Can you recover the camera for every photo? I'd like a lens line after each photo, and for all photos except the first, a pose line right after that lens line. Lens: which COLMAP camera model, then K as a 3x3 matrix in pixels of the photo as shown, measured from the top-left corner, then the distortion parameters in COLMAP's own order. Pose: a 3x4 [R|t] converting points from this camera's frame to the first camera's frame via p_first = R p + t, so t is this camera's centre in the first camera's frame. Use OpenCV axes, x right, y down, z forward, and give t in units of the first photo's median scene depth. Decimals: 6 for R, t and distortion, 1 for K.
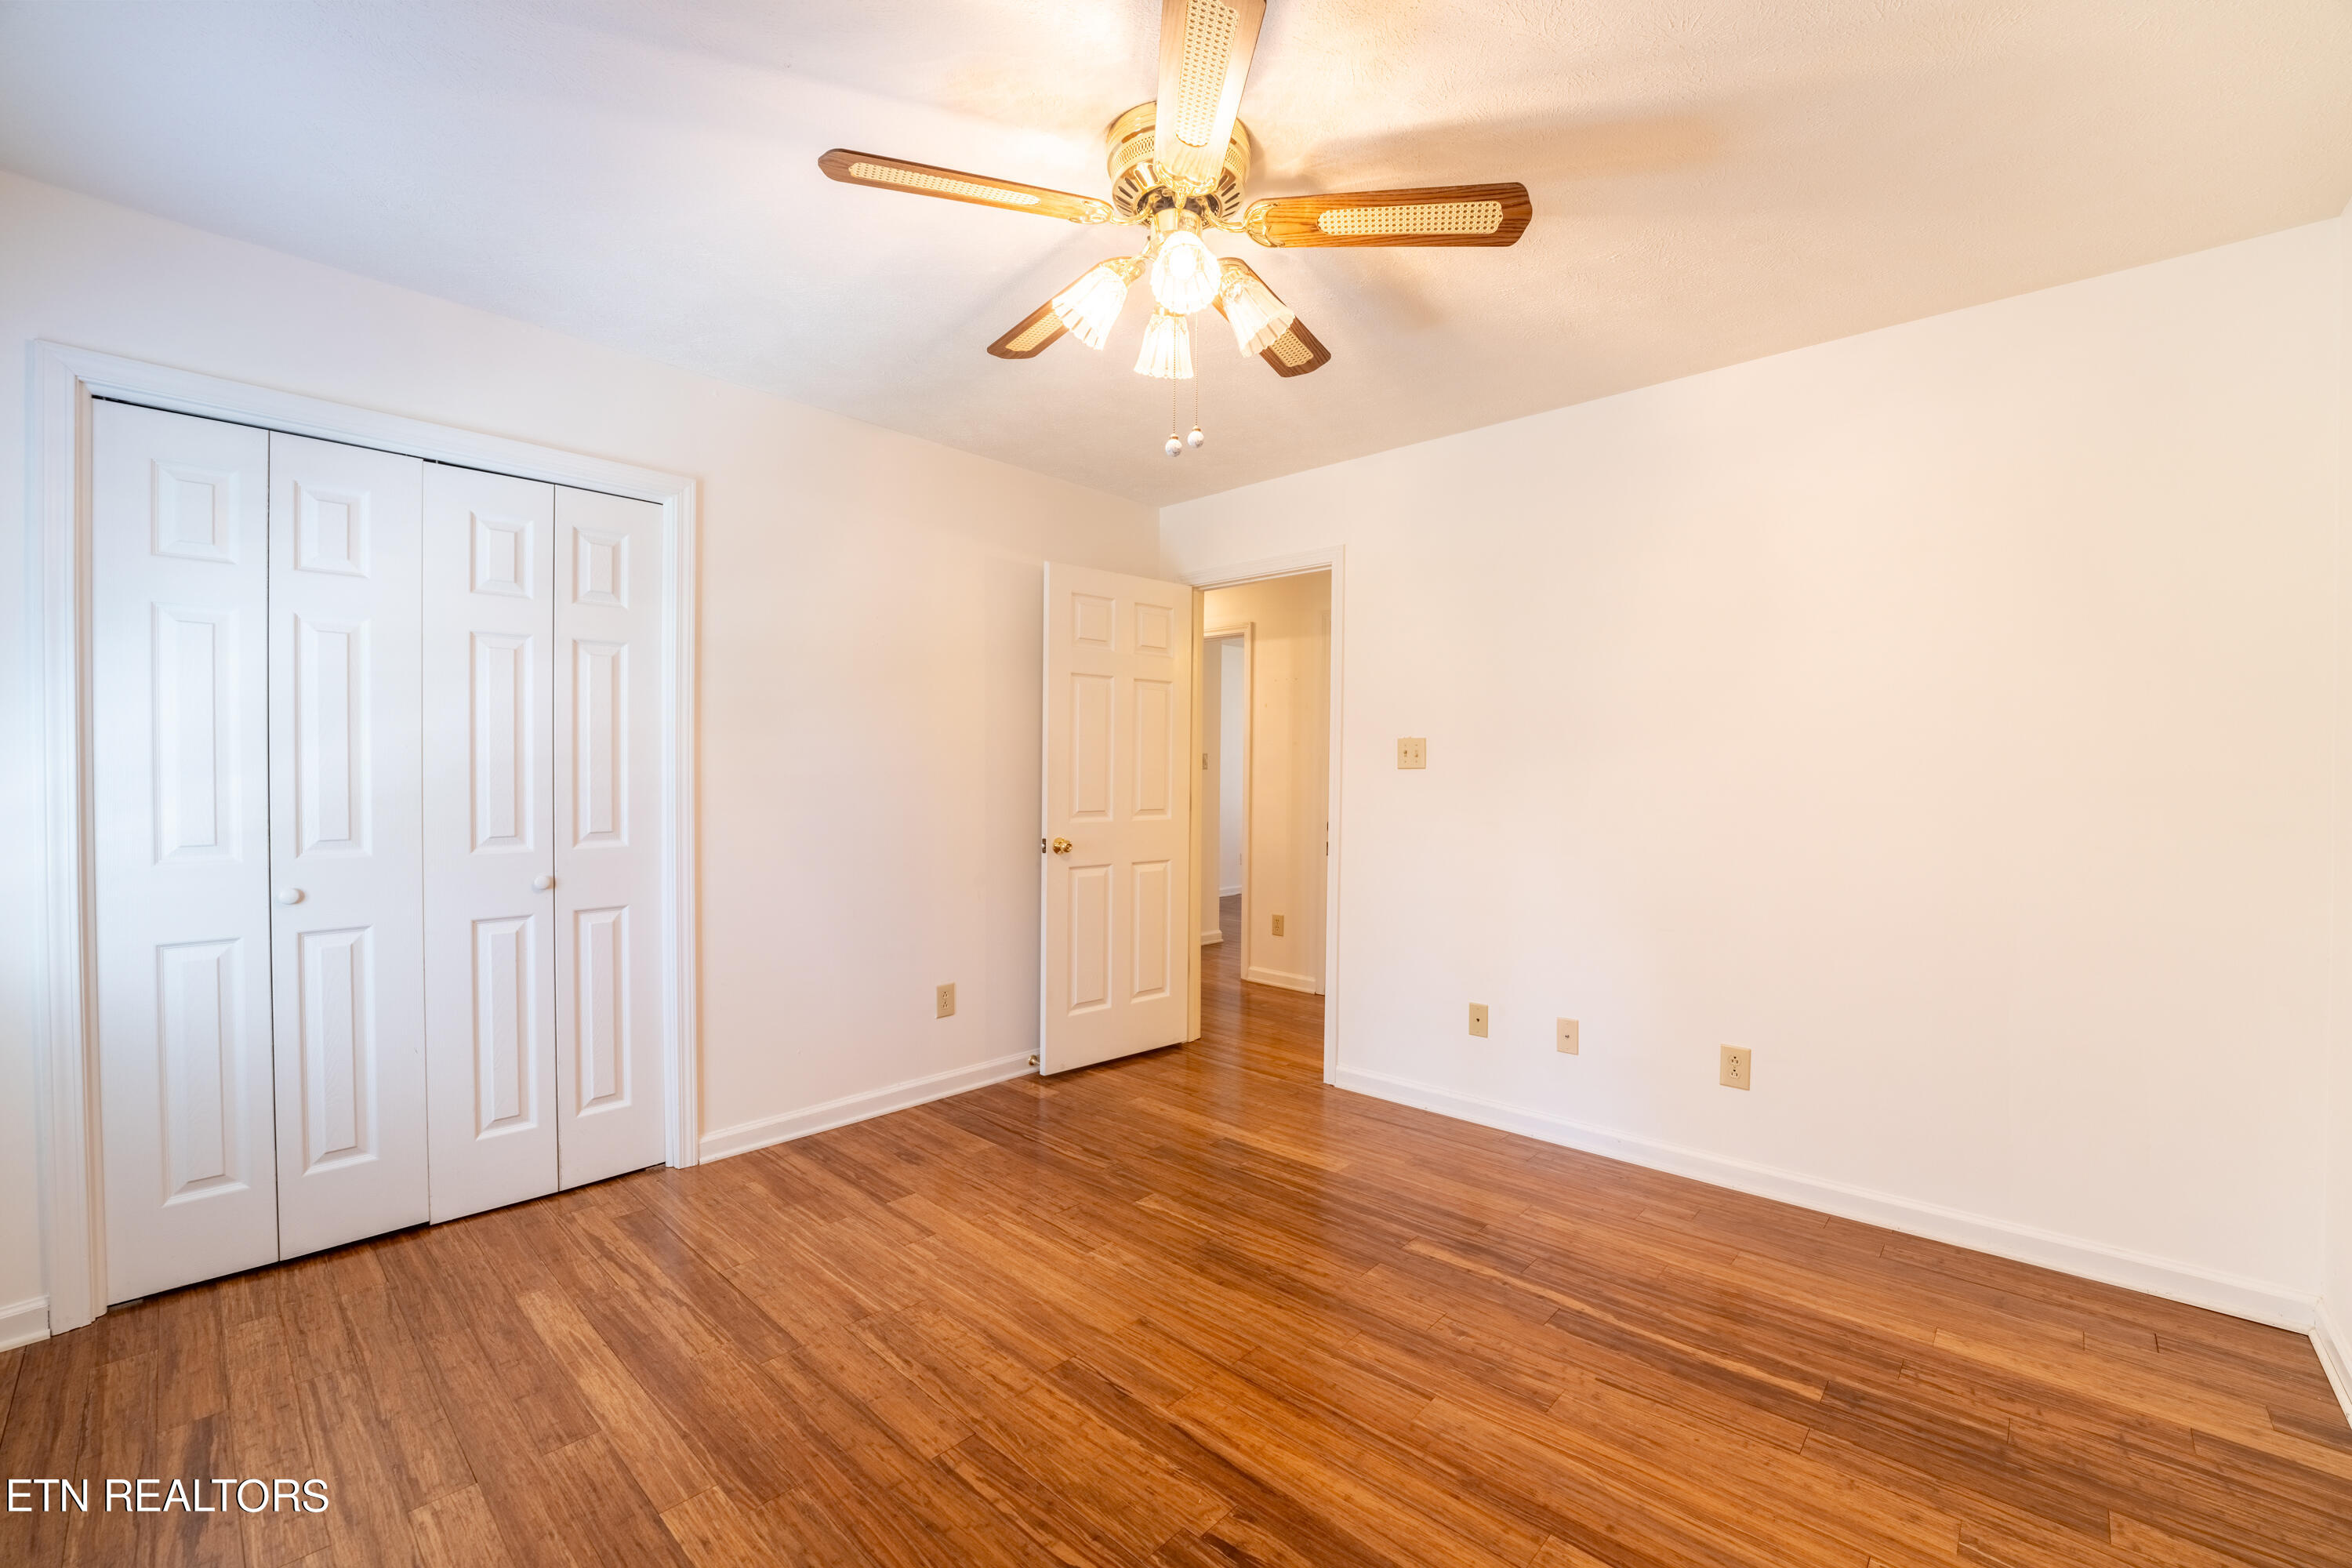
lens RADIAL K [[955.9, 0, 1192.0], [0, 955.9, 799.5], [0, 0, 1]] dist [-0.025139, 0.001577]
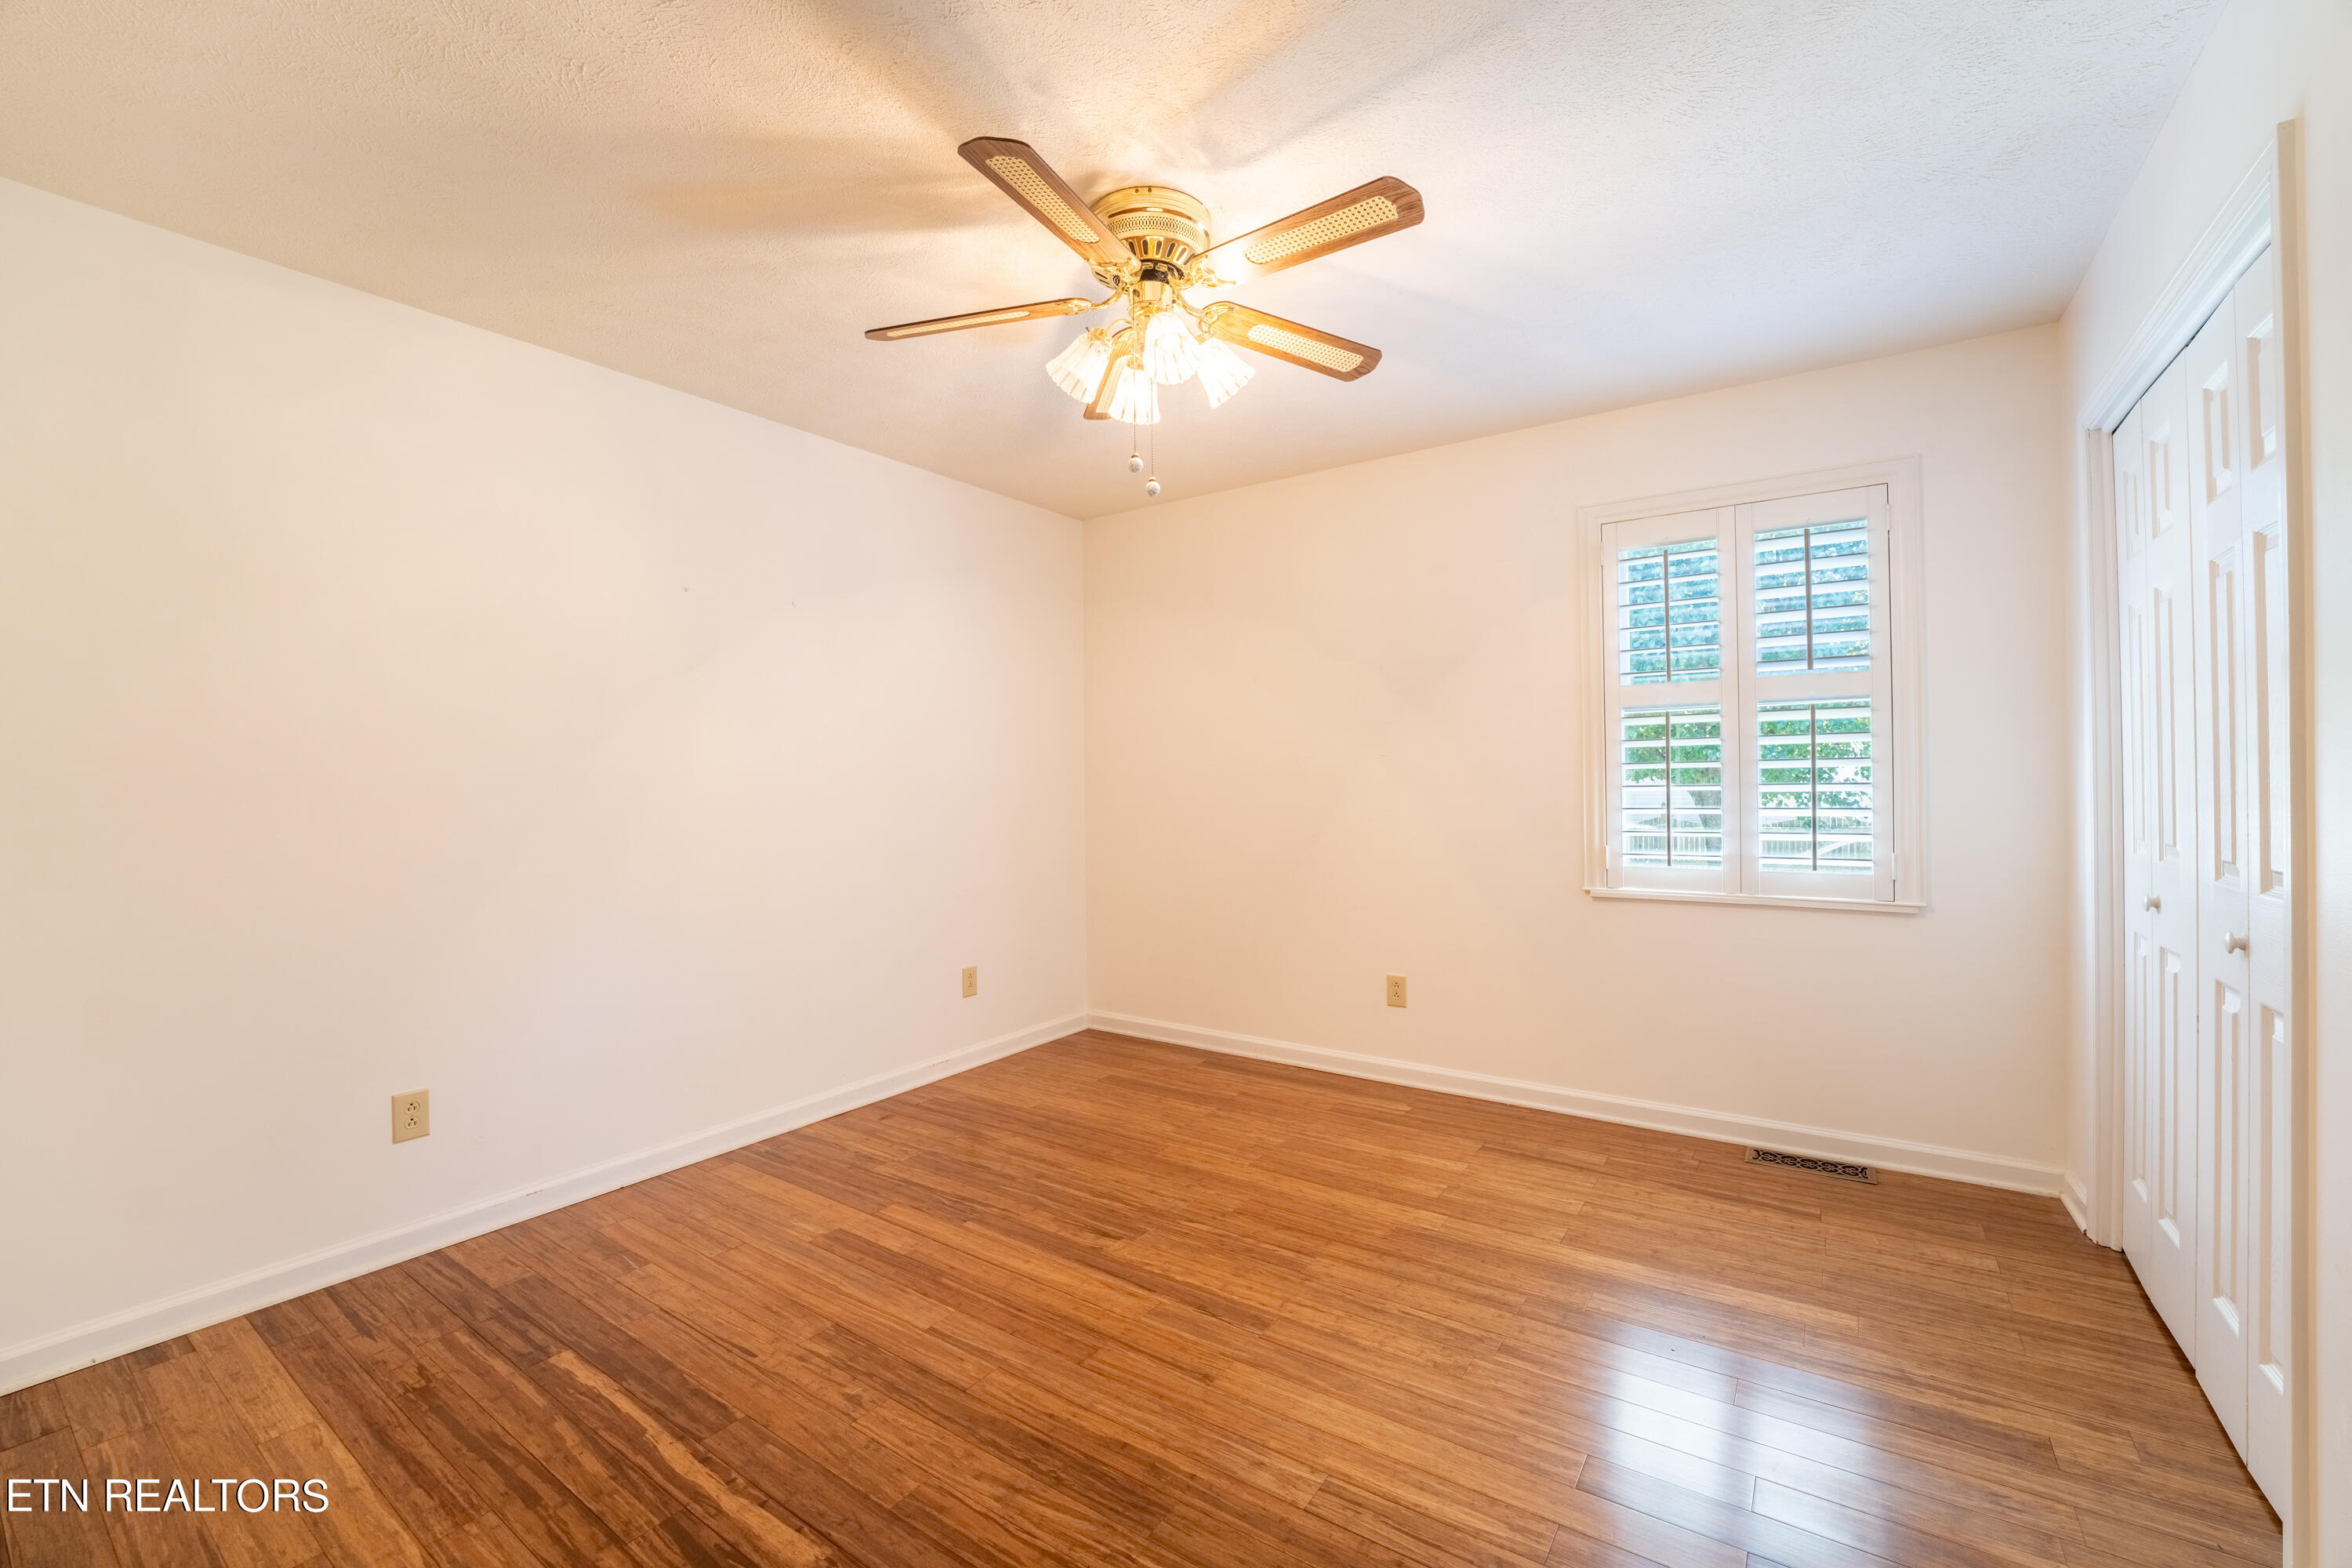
lens RADIAL K [[955.9, 0, 1182.7], [0, 955.9, 774.5], [0, 0, 1]] dist [-0.025139, 0.001577]
pose [[-0.990820, 0.004905, -0.135100, 0.098252], [0.001545, 0.999687, 0.024959, -0.052169], [0.135180, 0.024521, -0.990518, 2.039800]]
